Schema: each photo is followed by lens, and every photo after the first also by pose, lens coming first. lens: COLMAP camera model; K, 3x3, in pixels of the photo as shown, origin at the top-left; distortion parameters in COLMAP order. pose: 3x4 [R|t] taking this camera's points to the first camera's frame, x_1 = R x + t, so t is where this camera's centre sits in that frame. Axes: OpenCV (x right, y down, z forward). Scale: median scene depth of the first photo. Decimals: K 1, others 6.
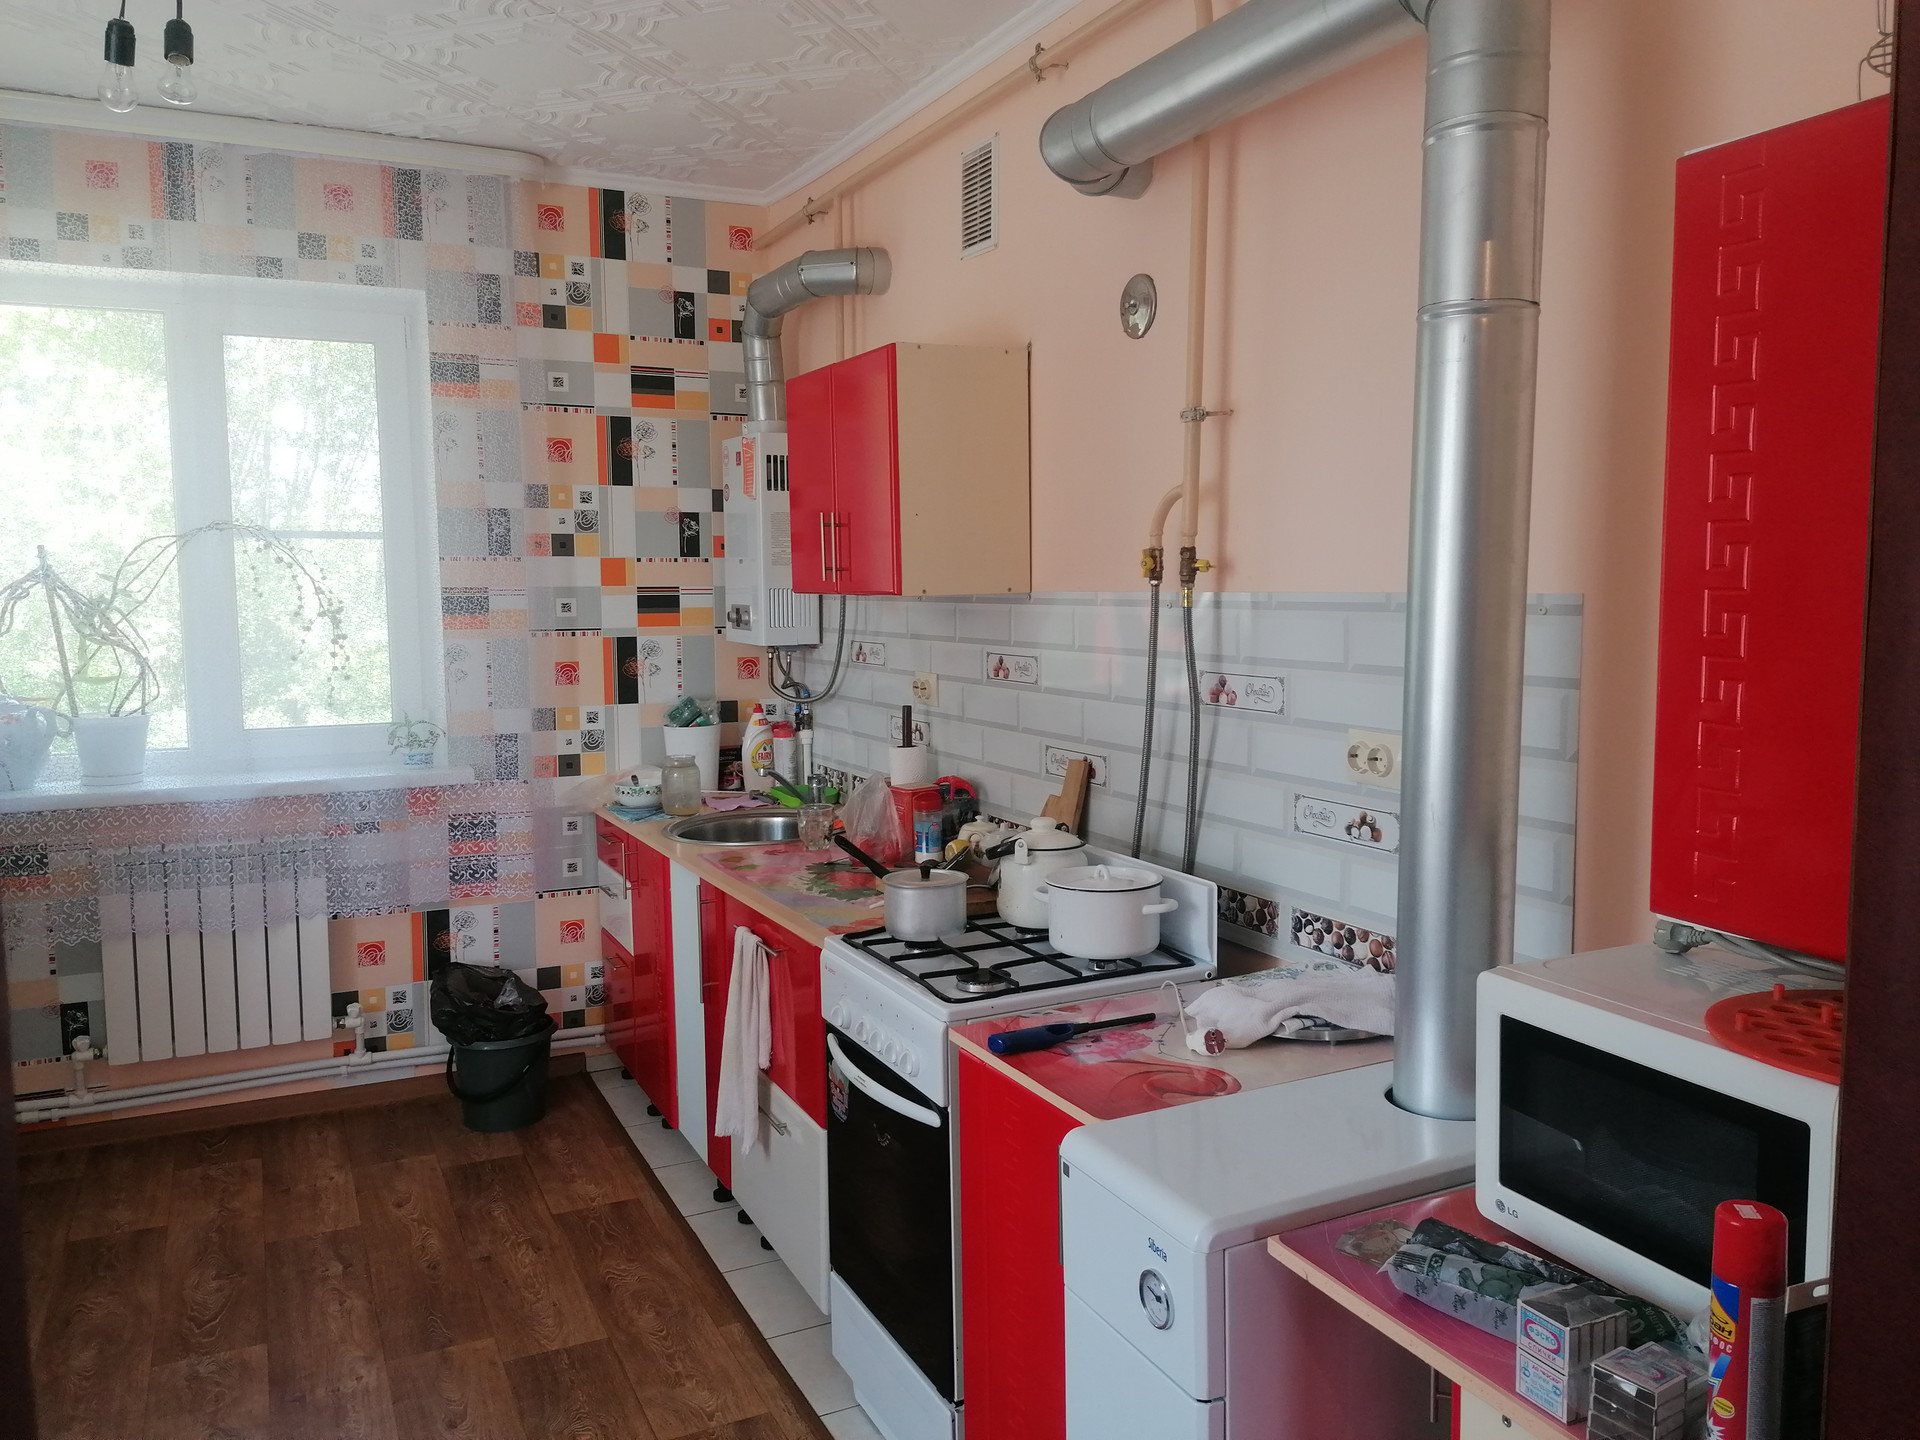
lens RADIAL K [[1447.6, 0, 959.7], [0, 1447.6, 704.2], [0, 0, 1]] dist [0.096804, -0.123700]
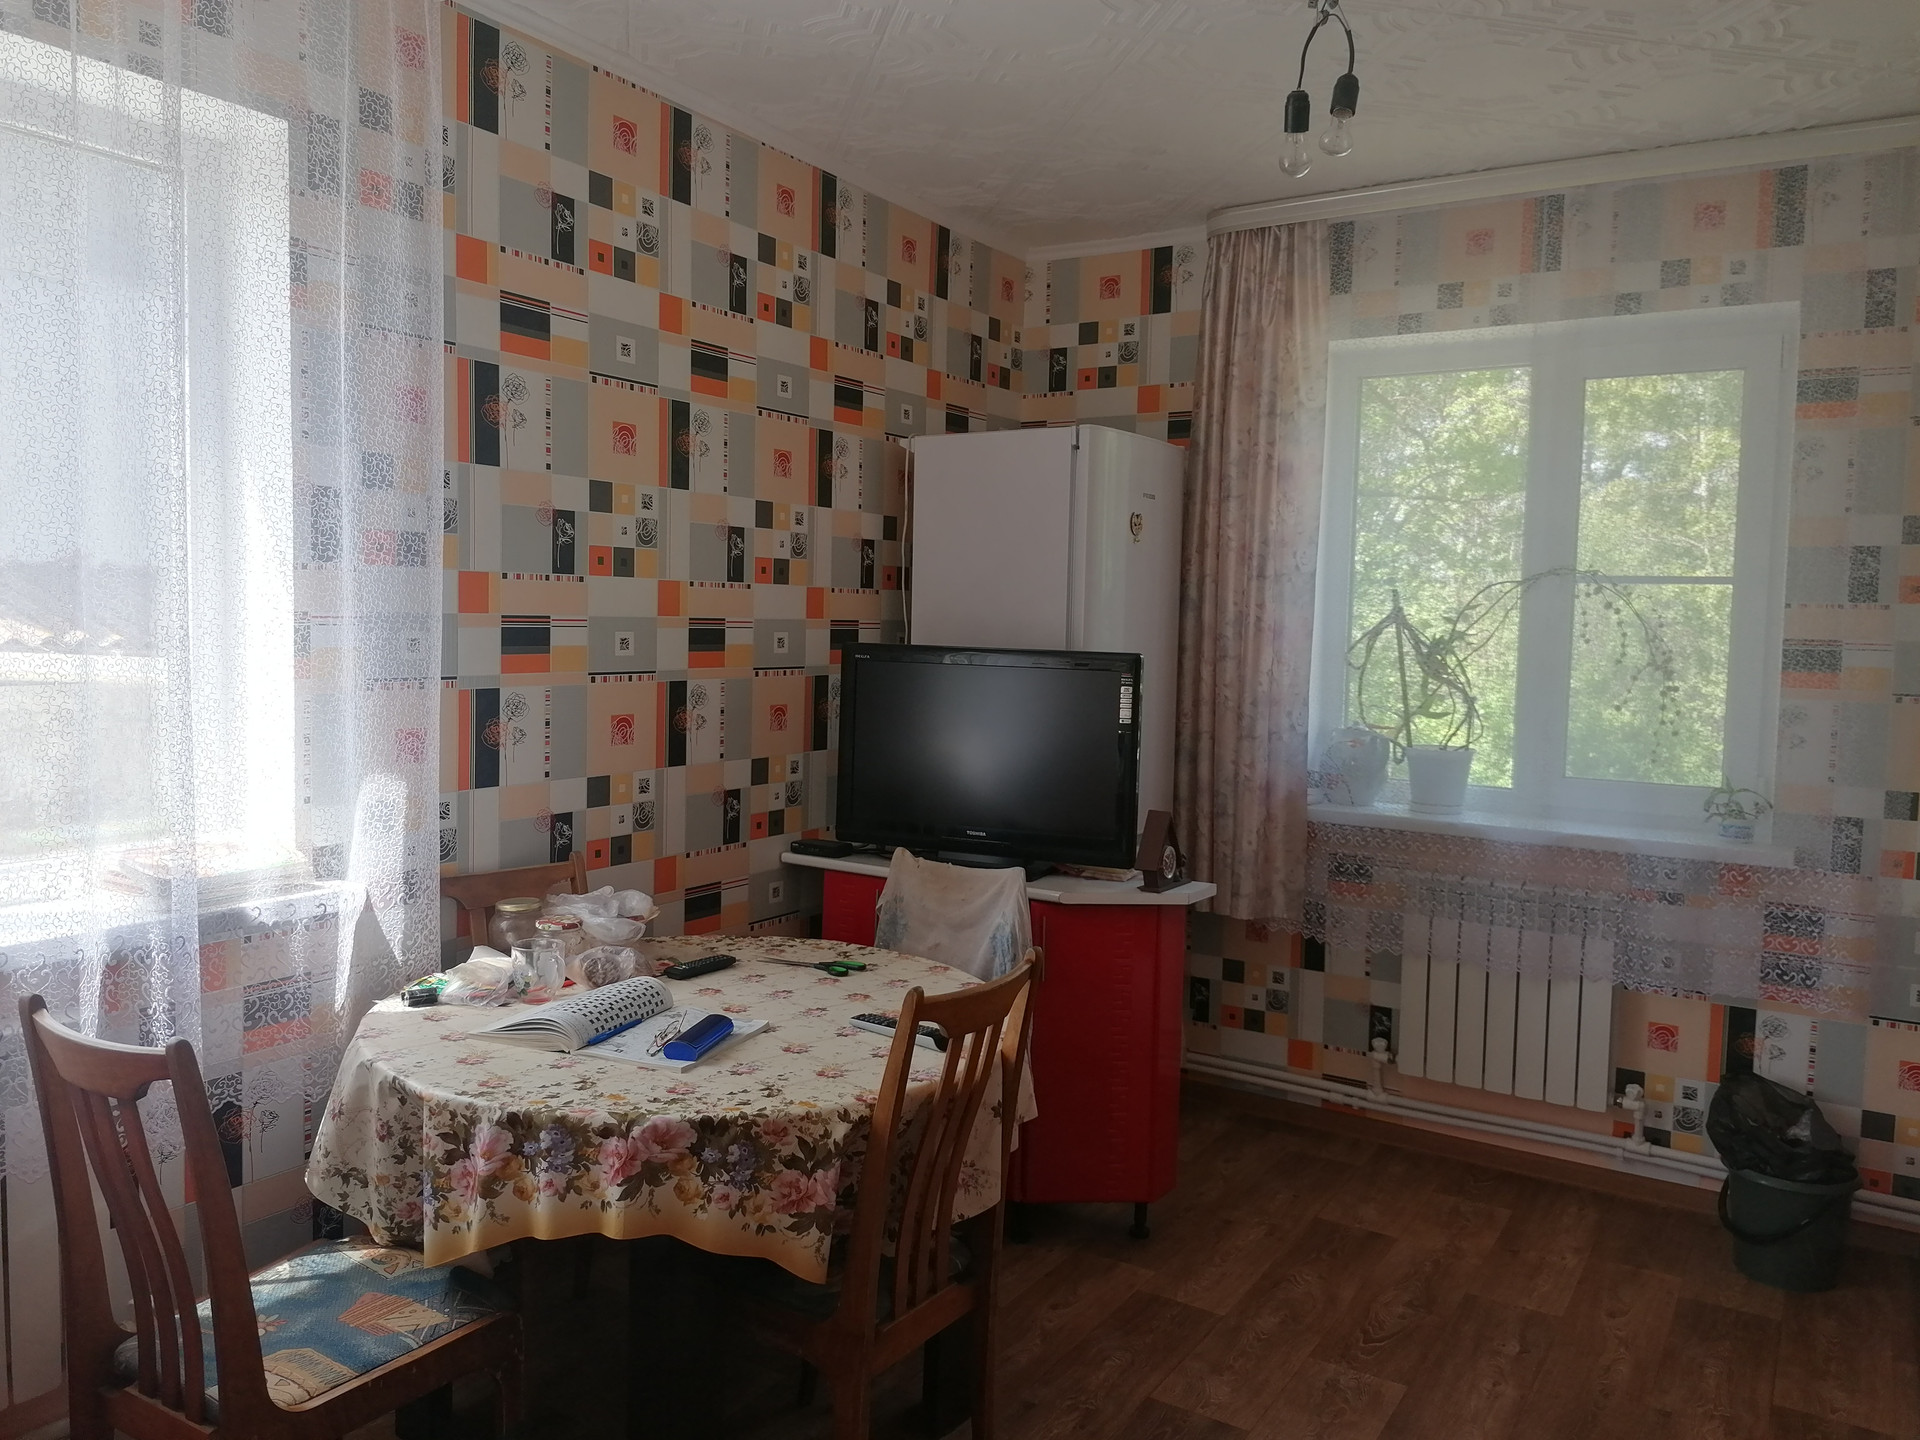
lens RADIAL K [[1447.6, 0, 959.7], [0, 1447.6, 704.2], [0, 0, 1]] dist [0.096804, -0.123700]
pose [[0.545595, 0.068863, -0.835215, 0.114255], [-0.103324, 0.994542, 0.014504, -0.003635], [0.831655, 0.078384, 0.549732, 0.121615]]
